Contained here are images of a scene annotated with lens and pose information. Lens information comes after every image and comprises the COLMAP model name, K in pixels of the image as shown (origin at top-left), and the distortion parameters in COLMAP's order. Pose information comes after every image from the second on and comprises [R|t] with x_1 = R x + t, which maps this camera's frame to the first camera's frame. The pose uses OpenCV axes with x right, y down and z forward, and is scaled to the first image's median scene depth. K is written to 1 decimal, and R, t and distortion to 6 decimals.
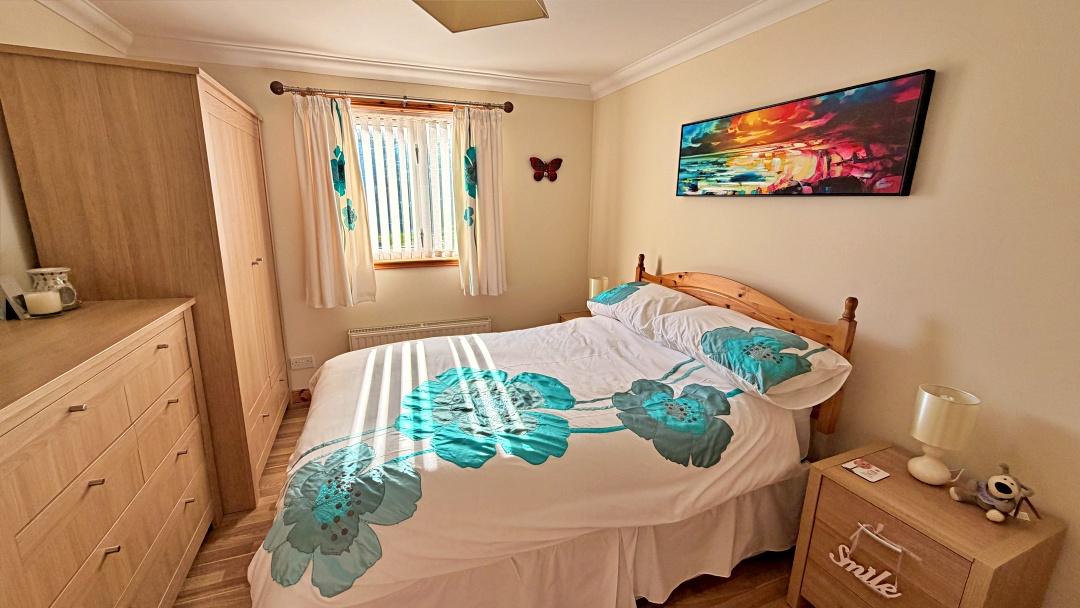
lens RADIAL K [[462.5, 0, 539.8], [0, 462.5, 307.3], [0, 0, 1]] dist [-0.003617, -0.000854]
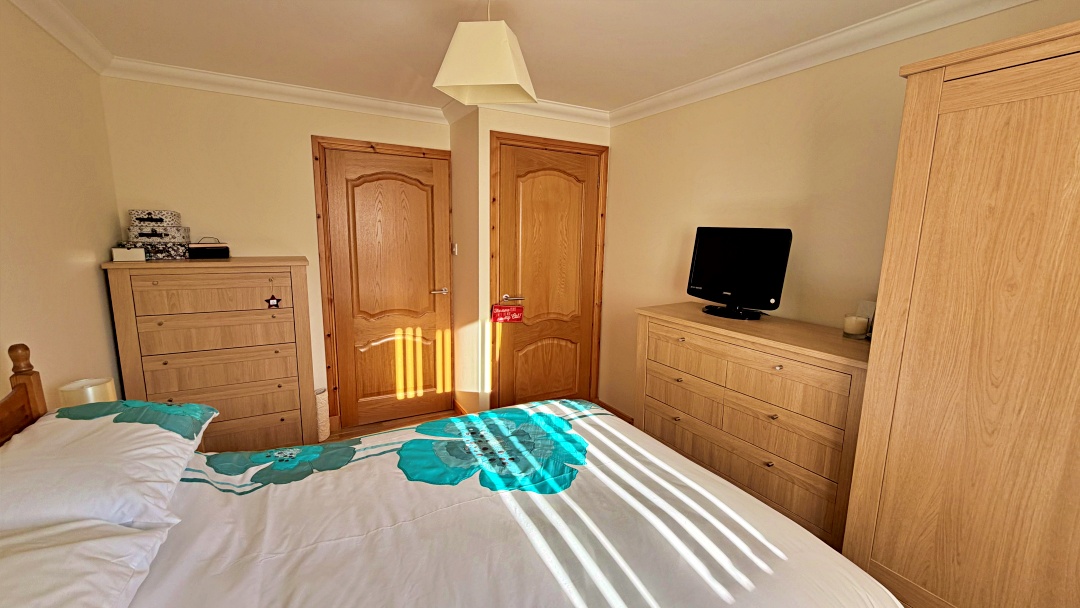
lens RADIAL K [[462.5, 0, 540.6], [0, 462.5, 308.5], [0, 0, 1]] dist [-0.003617, -0.000854]
pose [[-0.990012, 0.000699, -0.140984, -0.064238], [-0.054357, 0.920785, 0.386265, -0.374659], [0.130086, 0.390070, -0.911550, 1.593444]]
